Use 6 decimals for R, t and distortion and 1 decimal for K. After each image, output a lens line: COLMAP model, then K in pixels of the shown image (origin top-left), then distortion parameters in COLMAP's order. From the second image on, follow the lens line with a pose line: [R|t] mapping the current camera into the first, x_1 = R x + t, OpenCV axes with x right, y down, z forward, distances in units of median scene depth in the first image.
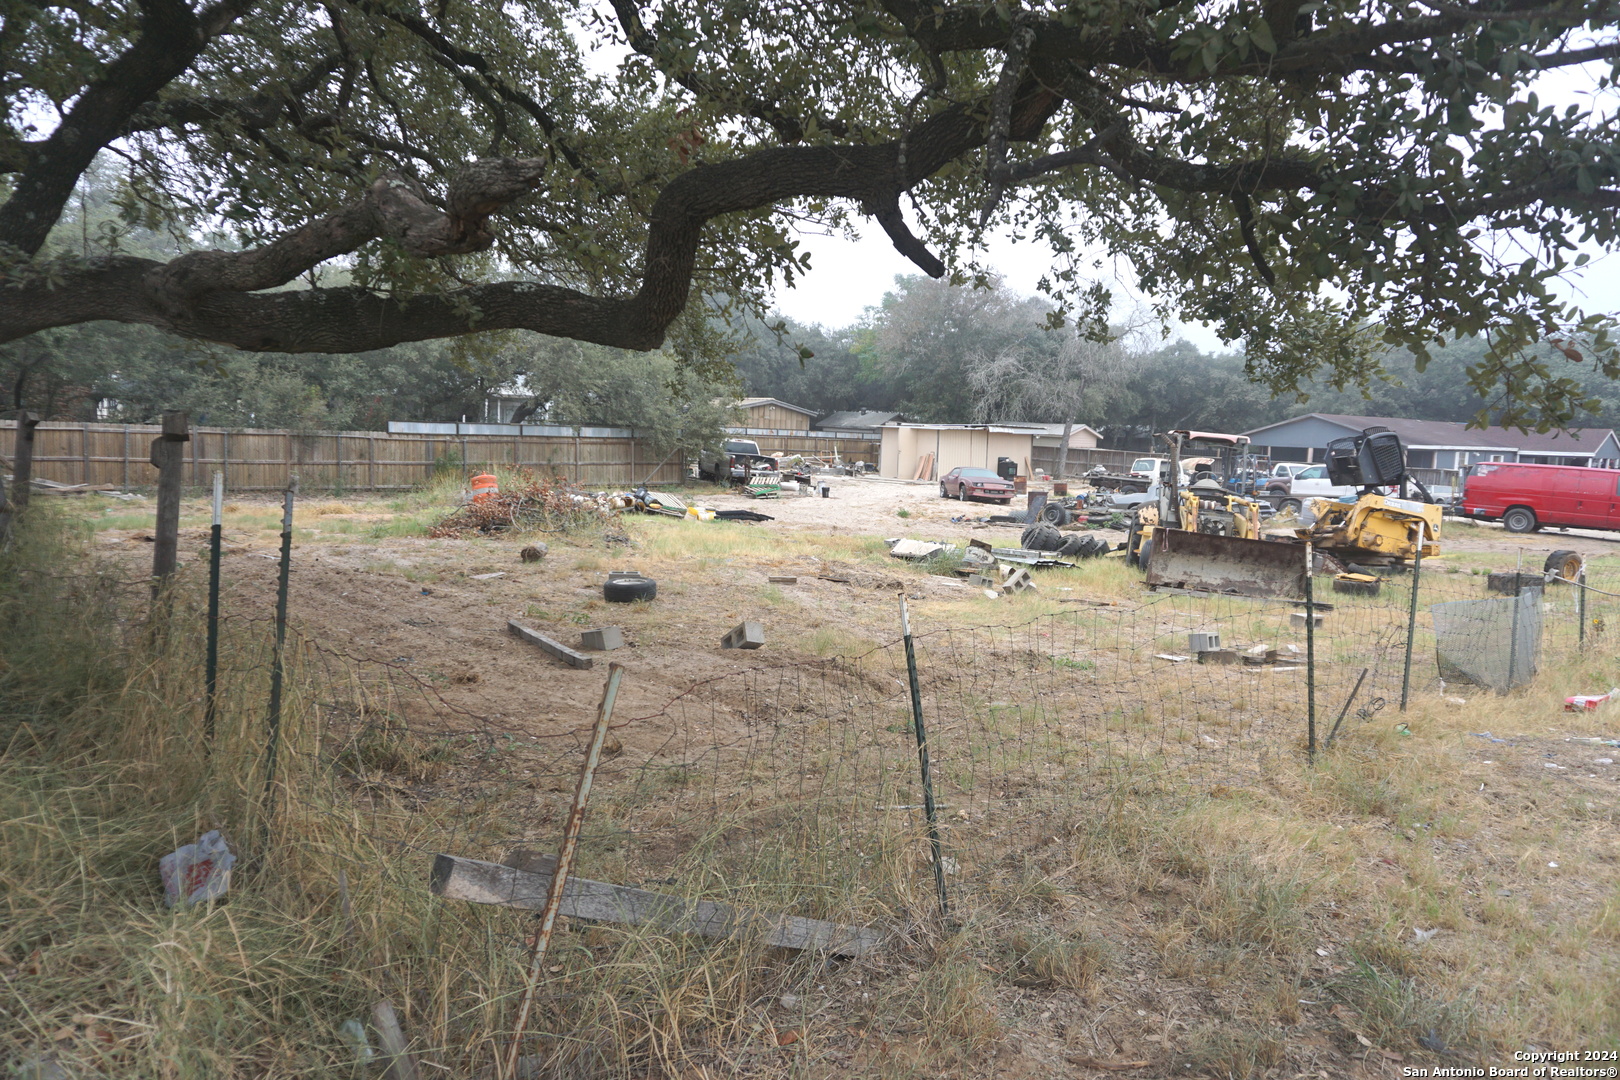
lens RADIAL K [[1122.8, 0, 811.9], [0, 1122.8, 536.9], [0, 0, 1]] dist [0.000878, -0.000038]
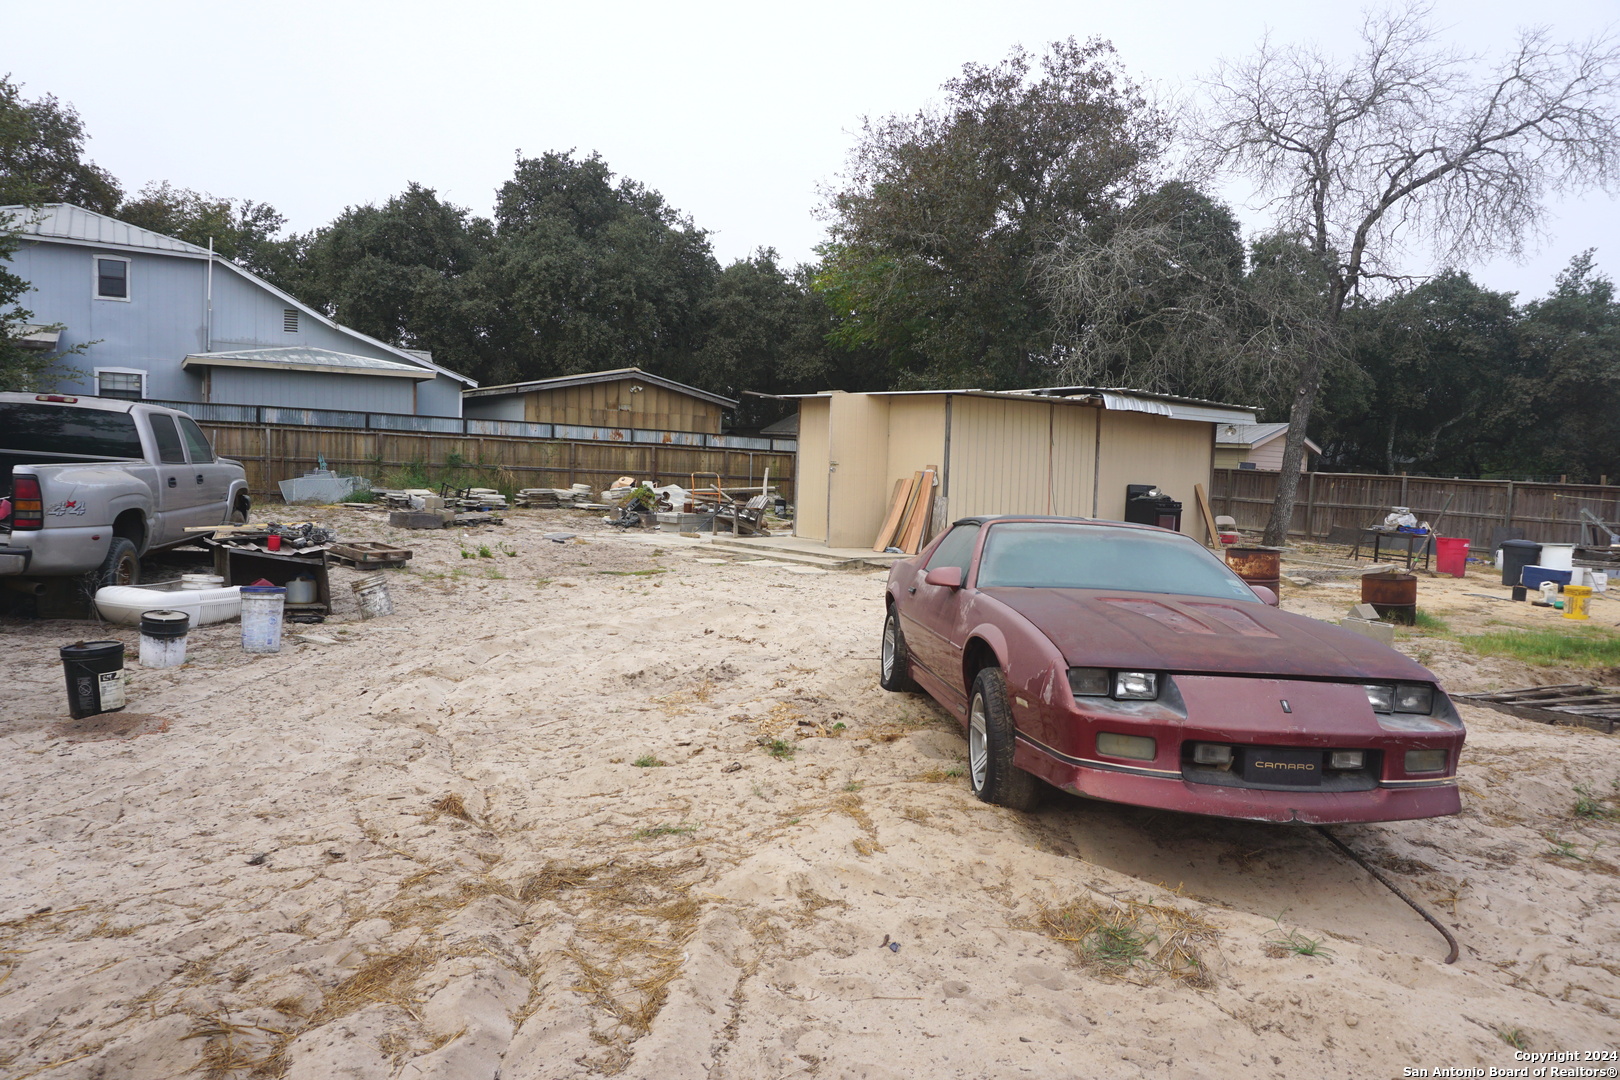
lens RADIAL K [[1122.8, 0, 807.5], [0, 1122.8, 540.2], [0, 0, 1]] dist [0.000878, -0.000038]
pose [[0.997605, 0.005670, -0.068934, 0.079875], [-0.007924, 0.999441, -0.032473, -0.036631], [0.068712, 0.032941, 0.997093, 0.569157]]
